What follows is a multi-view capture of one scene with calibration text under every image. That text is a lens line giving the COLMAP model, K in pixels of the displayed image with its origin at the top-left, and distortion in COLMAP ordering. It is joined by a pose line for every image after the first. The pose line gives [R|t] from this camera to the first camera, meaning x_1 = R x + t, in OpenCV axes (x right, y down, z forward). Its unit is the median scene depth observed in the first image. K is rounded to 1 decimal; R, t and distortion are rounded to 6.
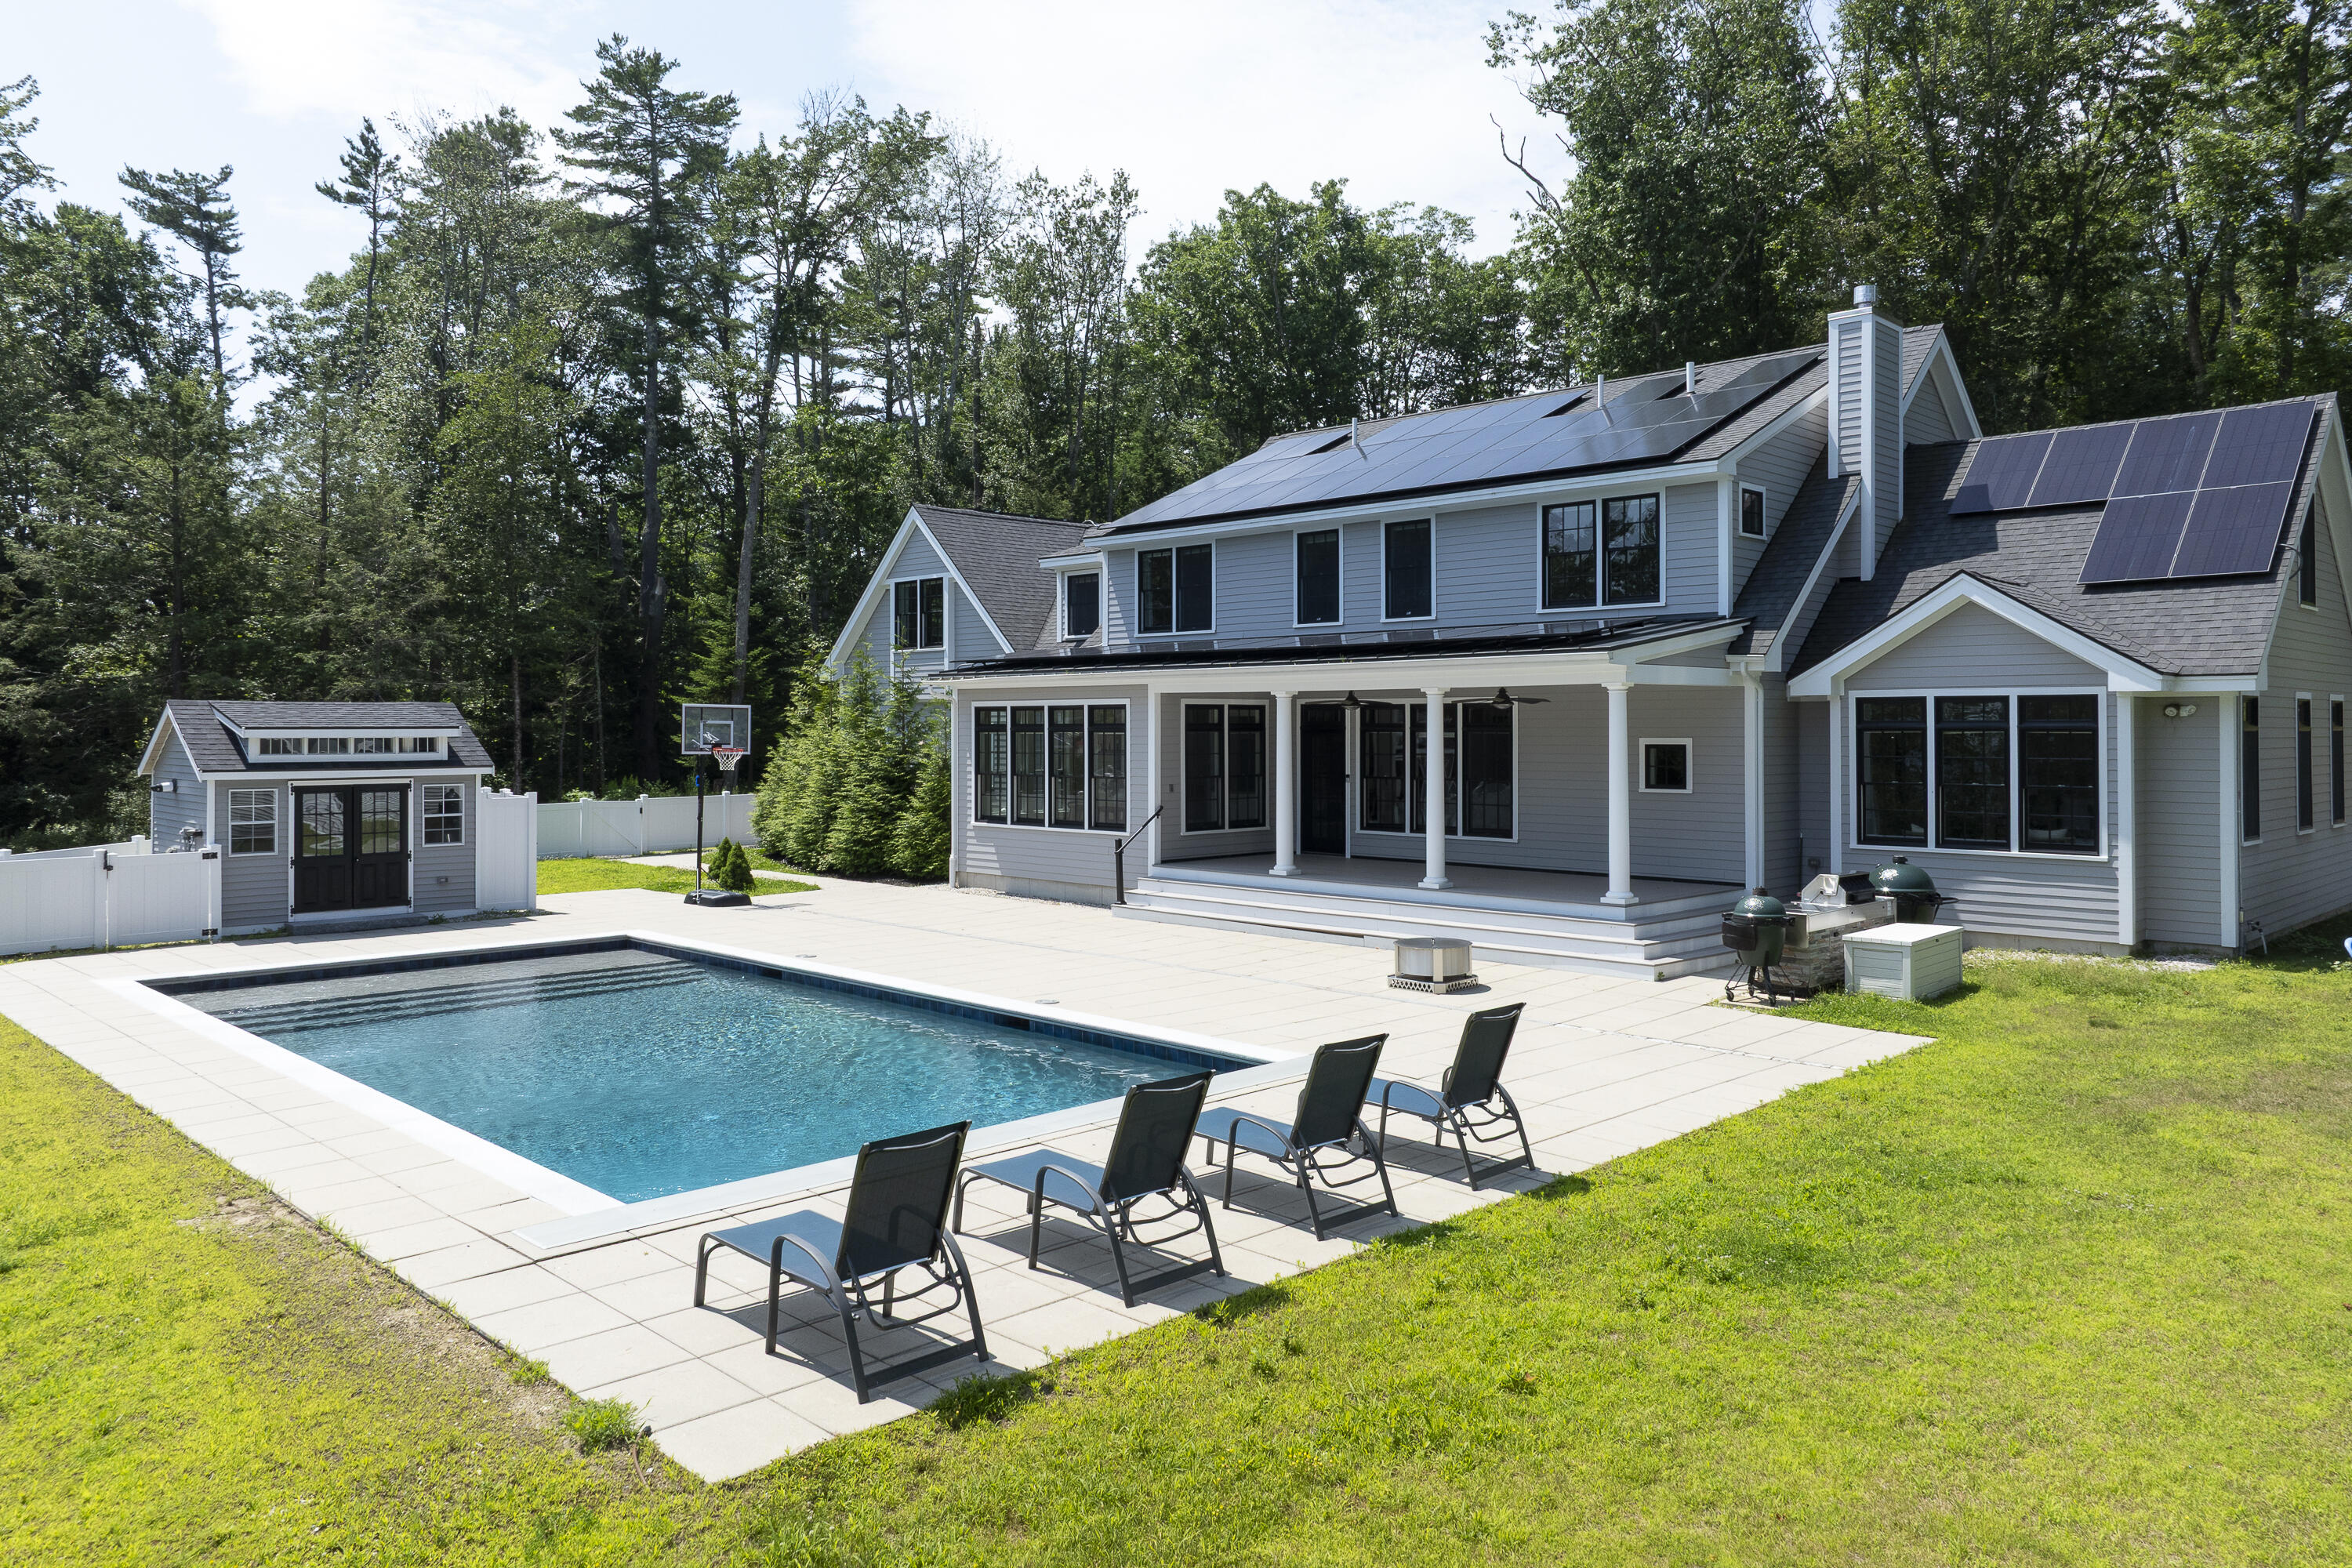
lens RADIAL K [[1642.4, 0, 1173.4], [0, 1642.4, 742.3], [0, 0, 1]] dist [-0.006459, -0.001940]
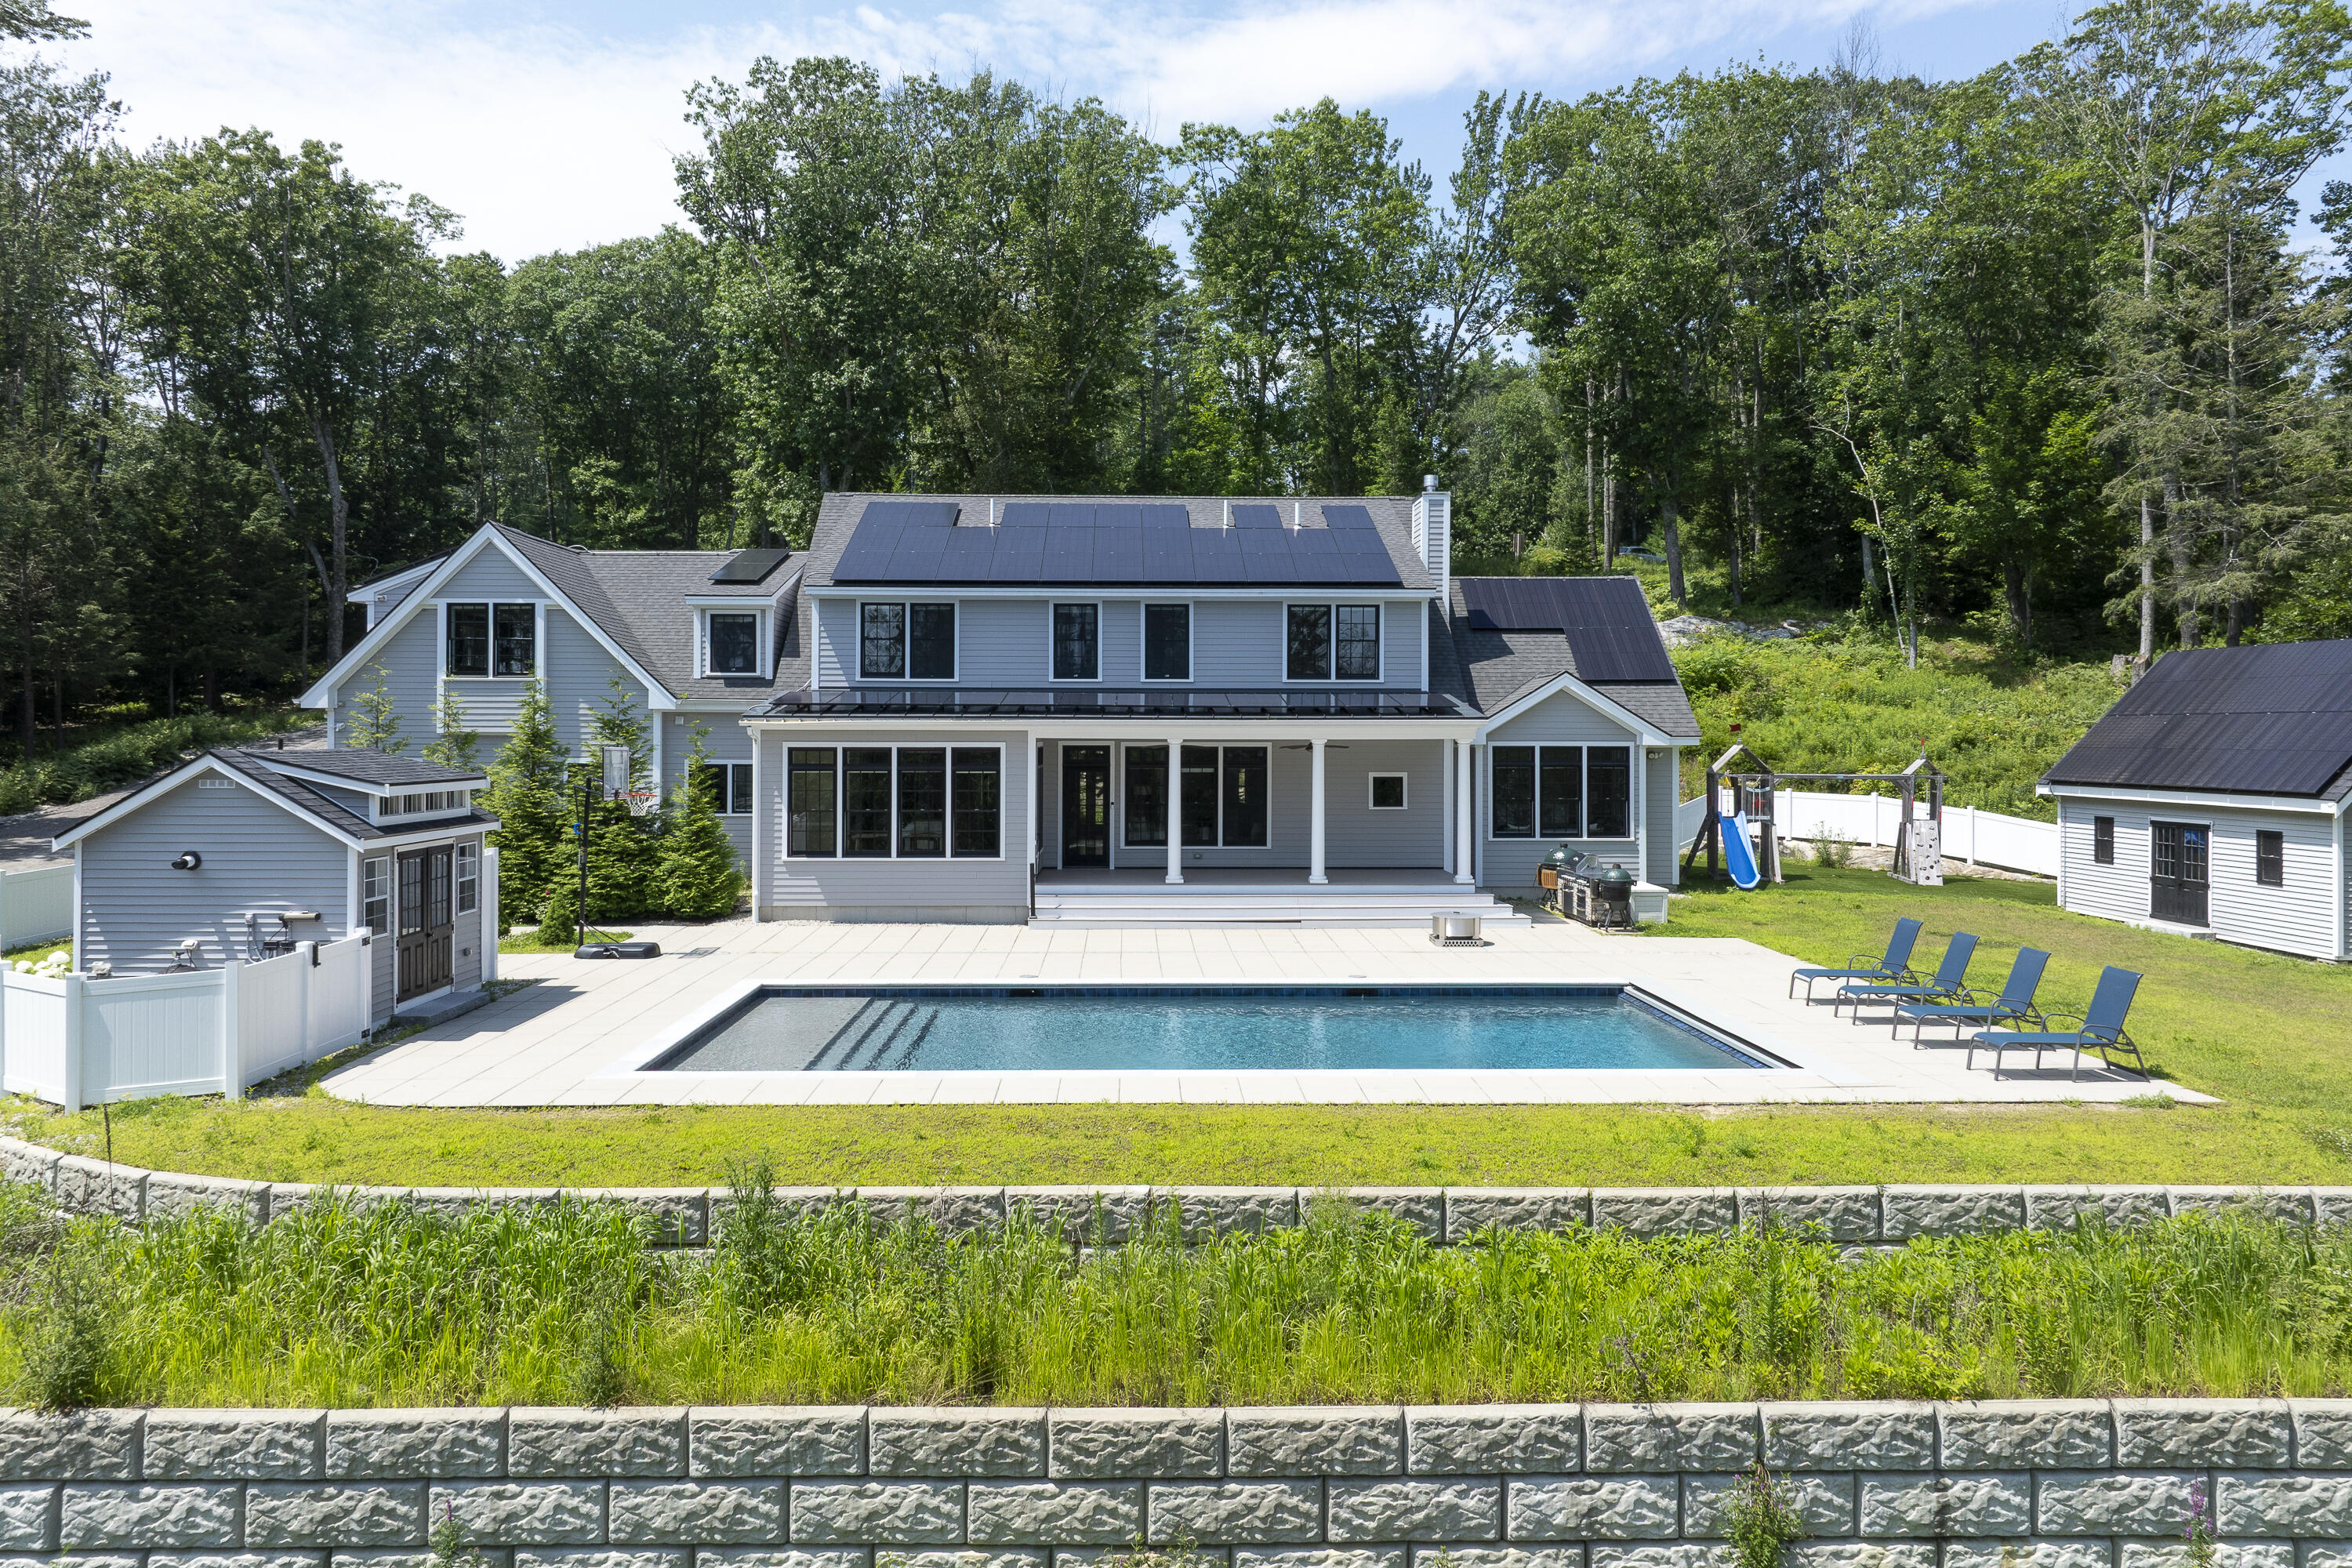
lens RADIAL K [[1642.3, 0, 1175.2], [0, 1642.3, 730.4], [0, 0, 1]] dist [0.020178, -0.000385]
pose [[0.680166, 0.004098, 0.733047, -0.792325], [0.003491, 0.999955, -0.008829, -0.024004], [-0.733050, 0.008564, 0.680121, 0.115946]]
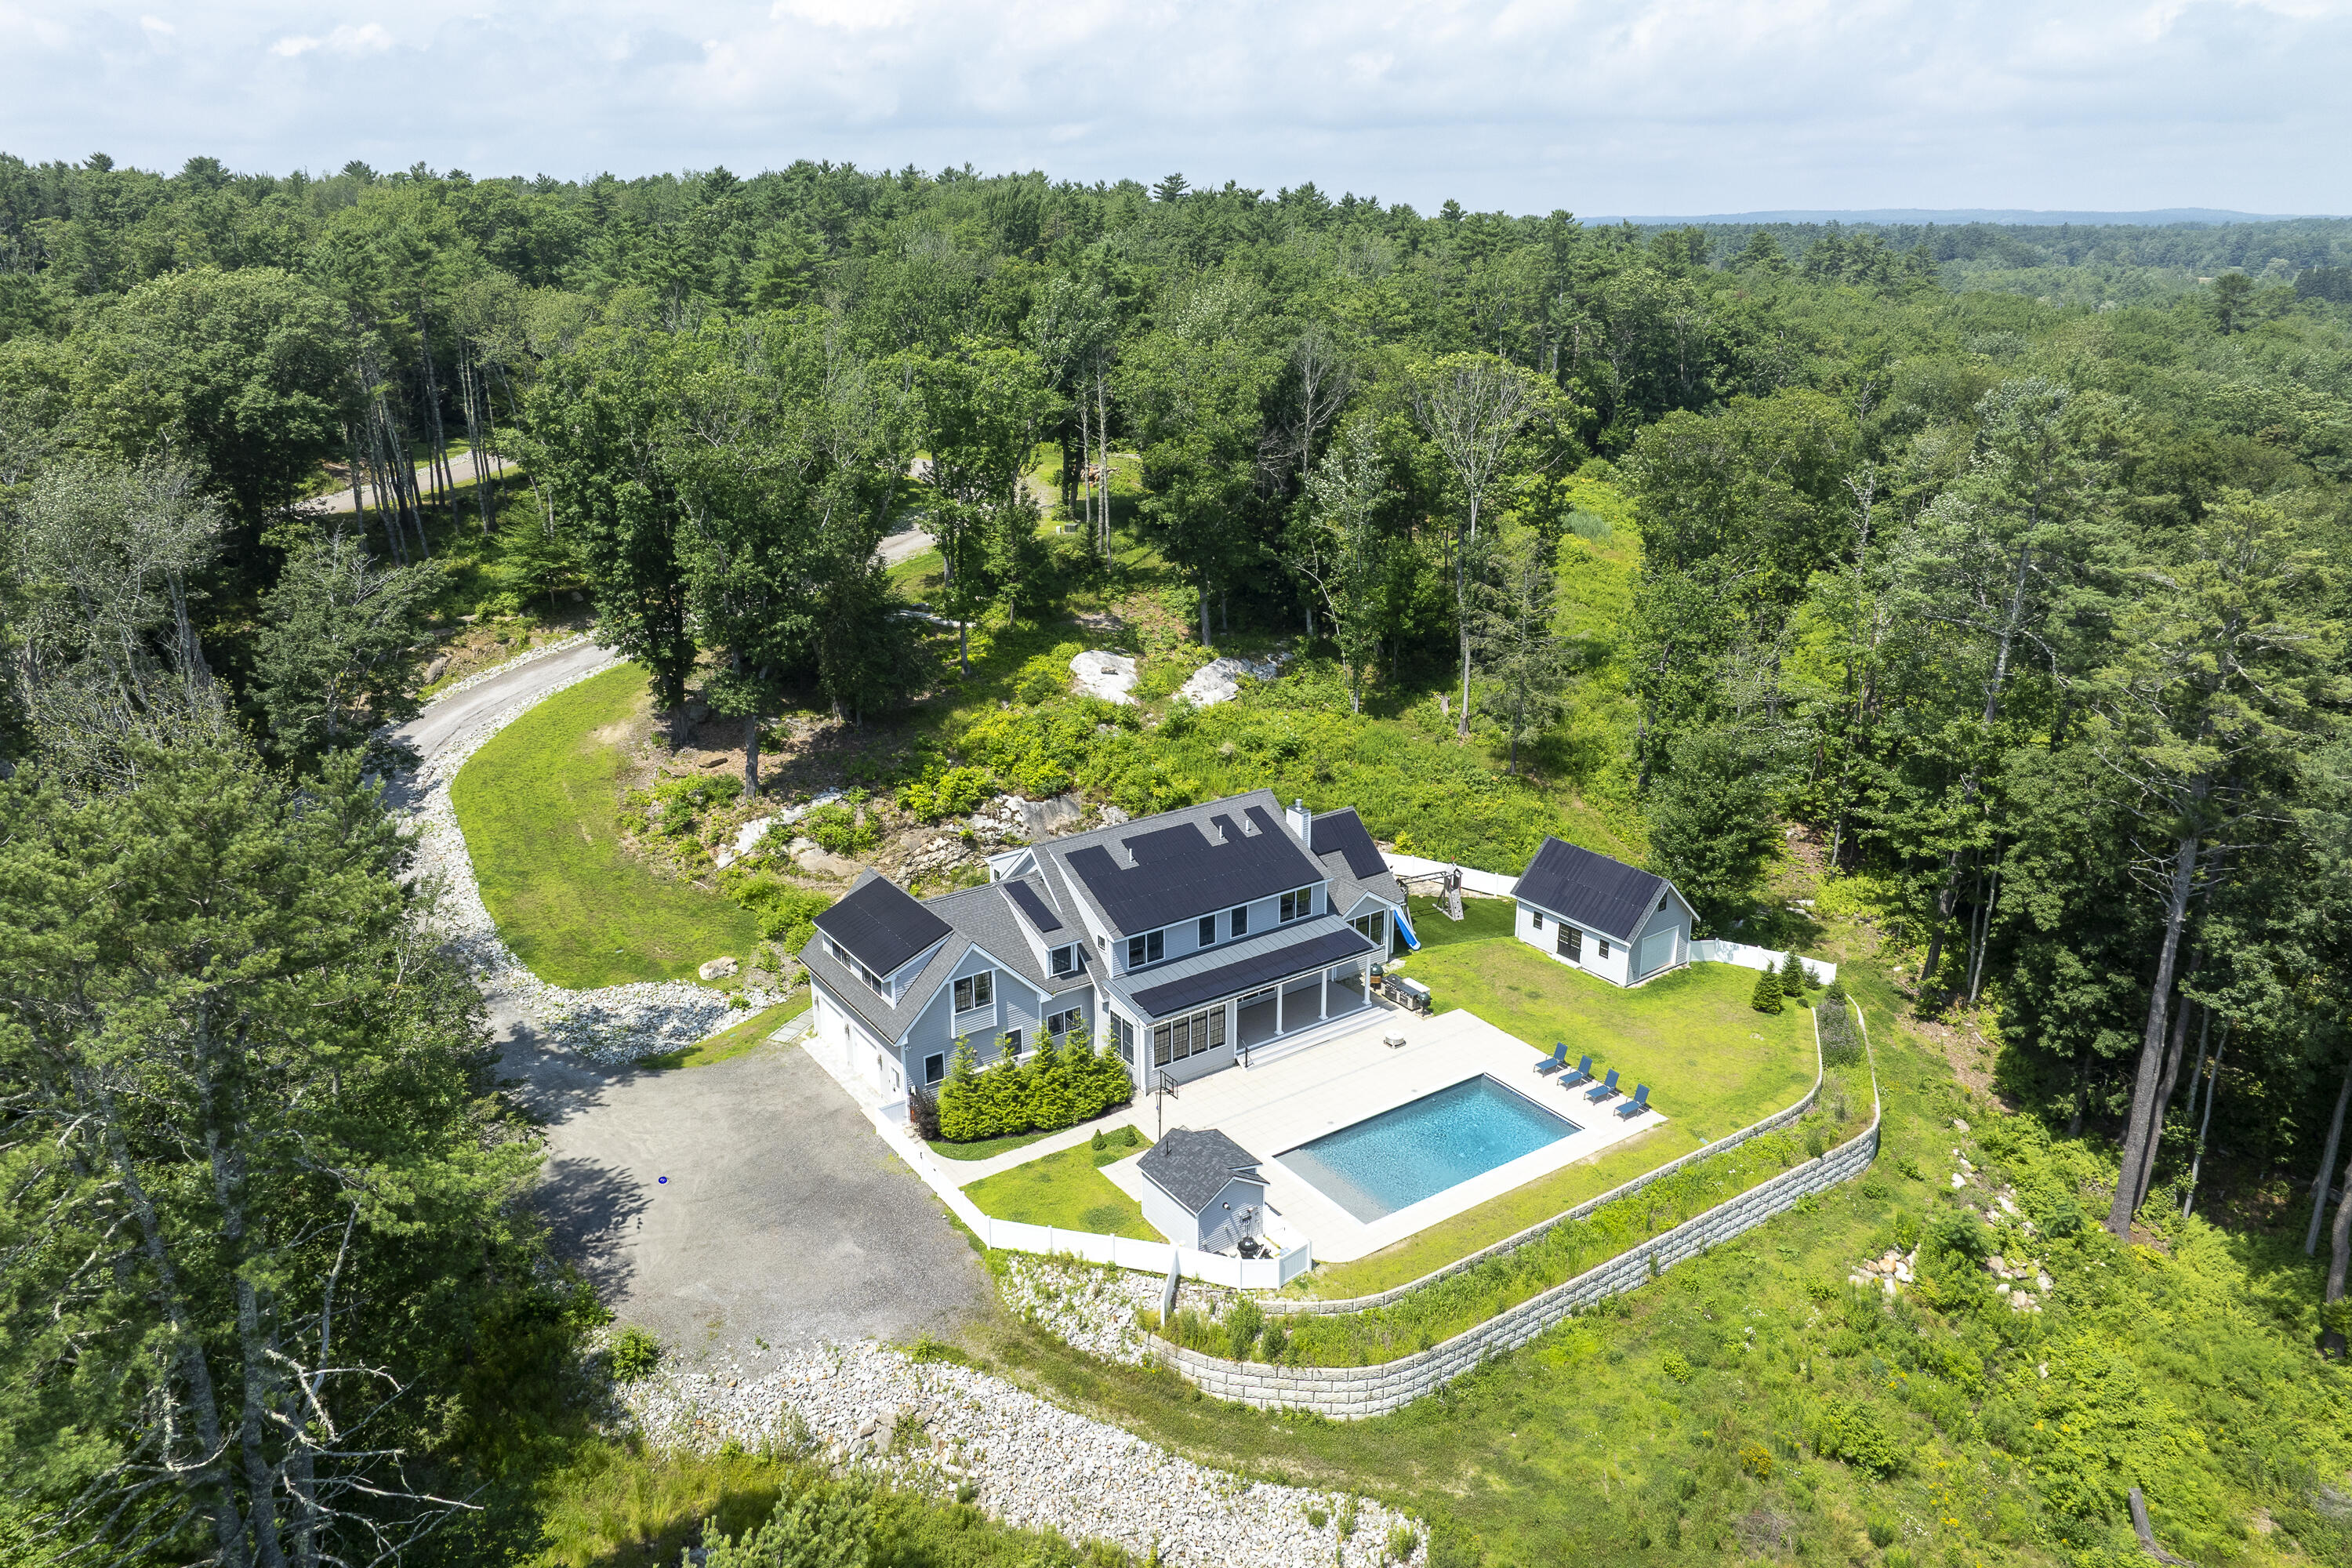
lens RADIAL K [[1642.4, 0, 1173.4], [0, 1642.4, 742.3], [0, 0, 1]] dist [-0.006459, -0.001940]
pose [[0.185263, -0.288256, 0.939460, -2.575091], [0.025009, 0.957083, 0.288732, -1.275052], [-0.982371, -0.029996, 0.184521, 0.568944]]
